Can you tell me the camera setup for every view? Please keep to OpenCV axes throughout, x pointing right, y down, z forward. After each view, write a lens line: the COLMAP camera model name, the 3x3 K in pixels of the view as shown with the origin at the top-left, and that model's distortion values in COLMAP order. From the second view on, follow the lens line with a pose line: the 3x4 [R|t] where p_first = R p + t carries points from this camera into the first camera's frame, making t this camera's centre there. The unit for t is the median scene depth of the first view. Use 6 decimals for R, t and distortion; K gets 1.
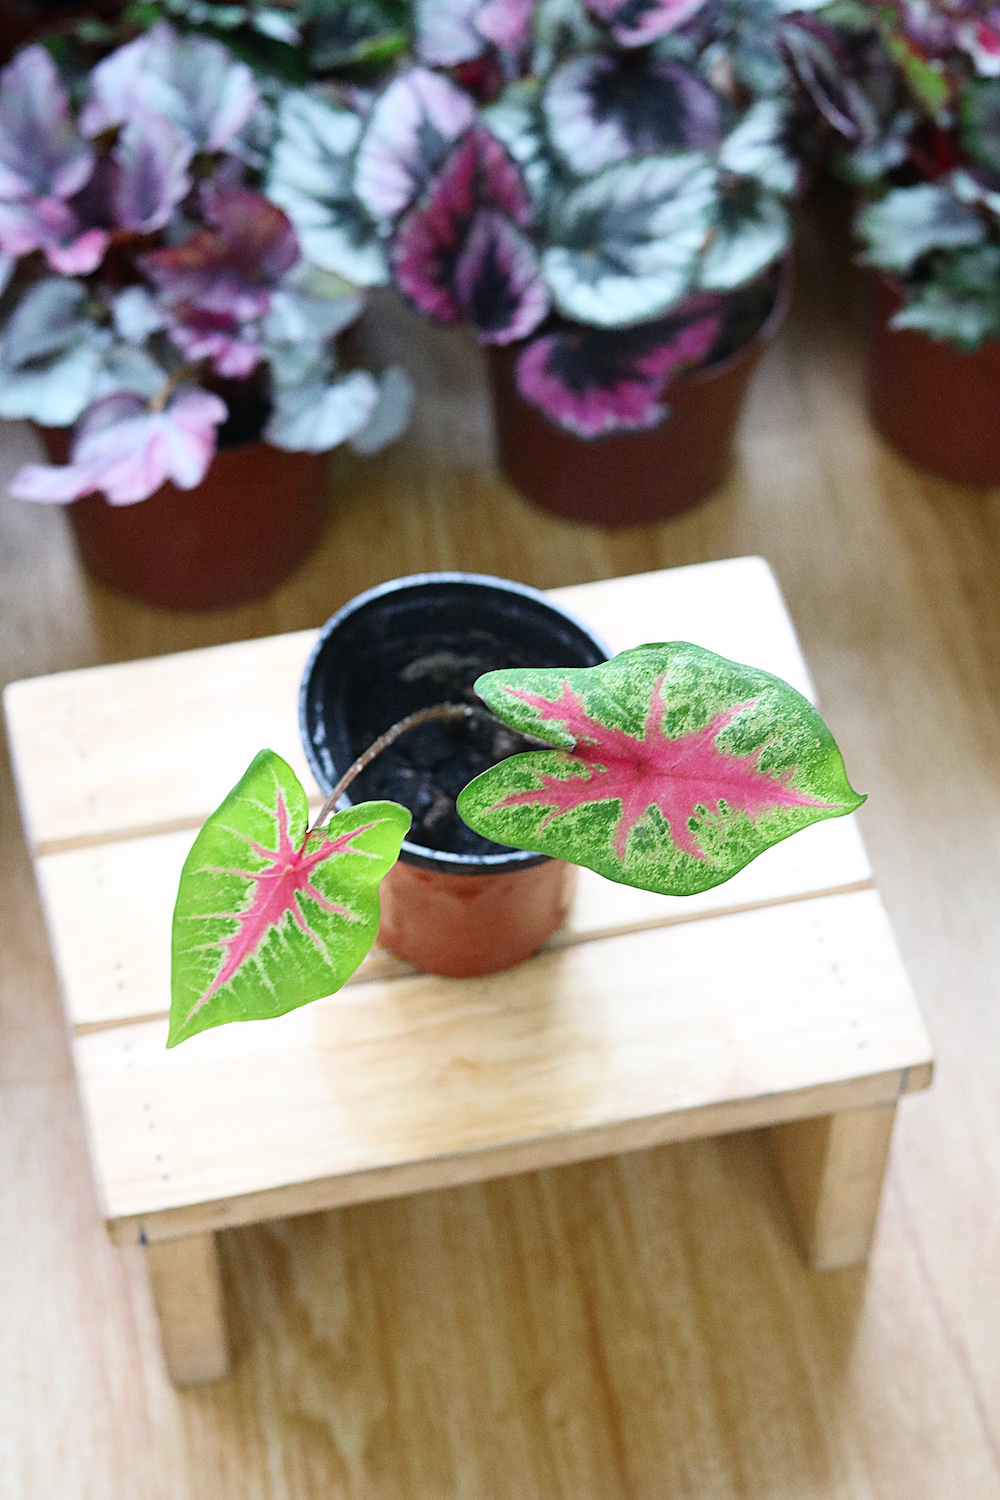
lens RADIAL K [[3878.4, 0, 395.2], [0, 3878.4, 814.1], [0, 0, 1]] dist [0.005987, 0.000000]
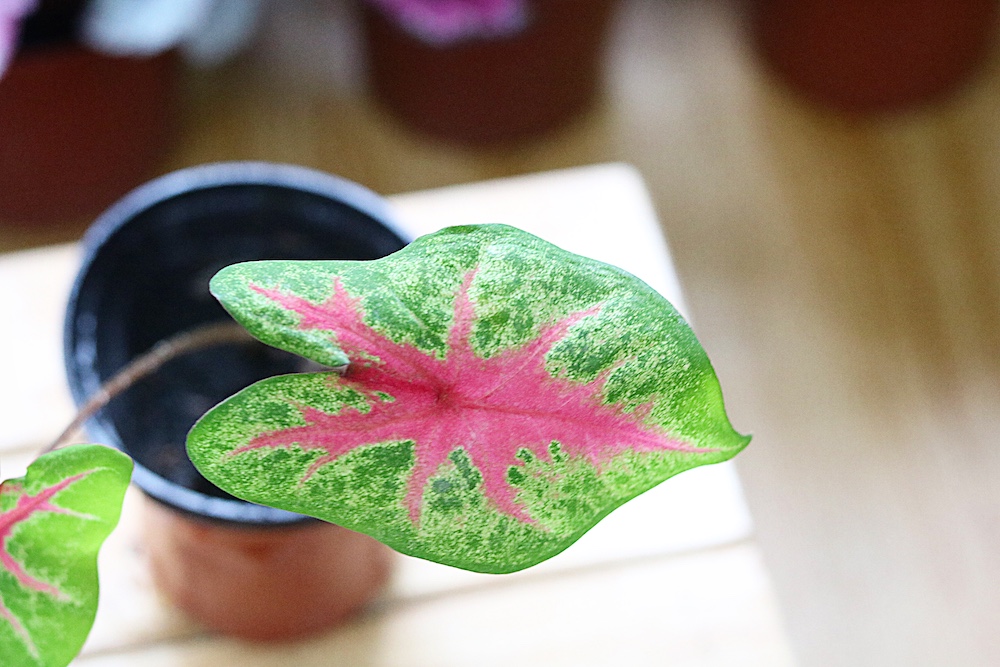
lens RADIAL K [[2585.6, 0, 450.7], [0, 2585.6, 333.0], [0, 0, 1]] dist [0.005987, 0.000000]
pose [[0.999677, 0.005924, 0.024711, 0.053001], [-0.005024, 0.999327, -0.036330, -0.006409], [-0.024909, 0.036194, 0.999034, 0.518580]]
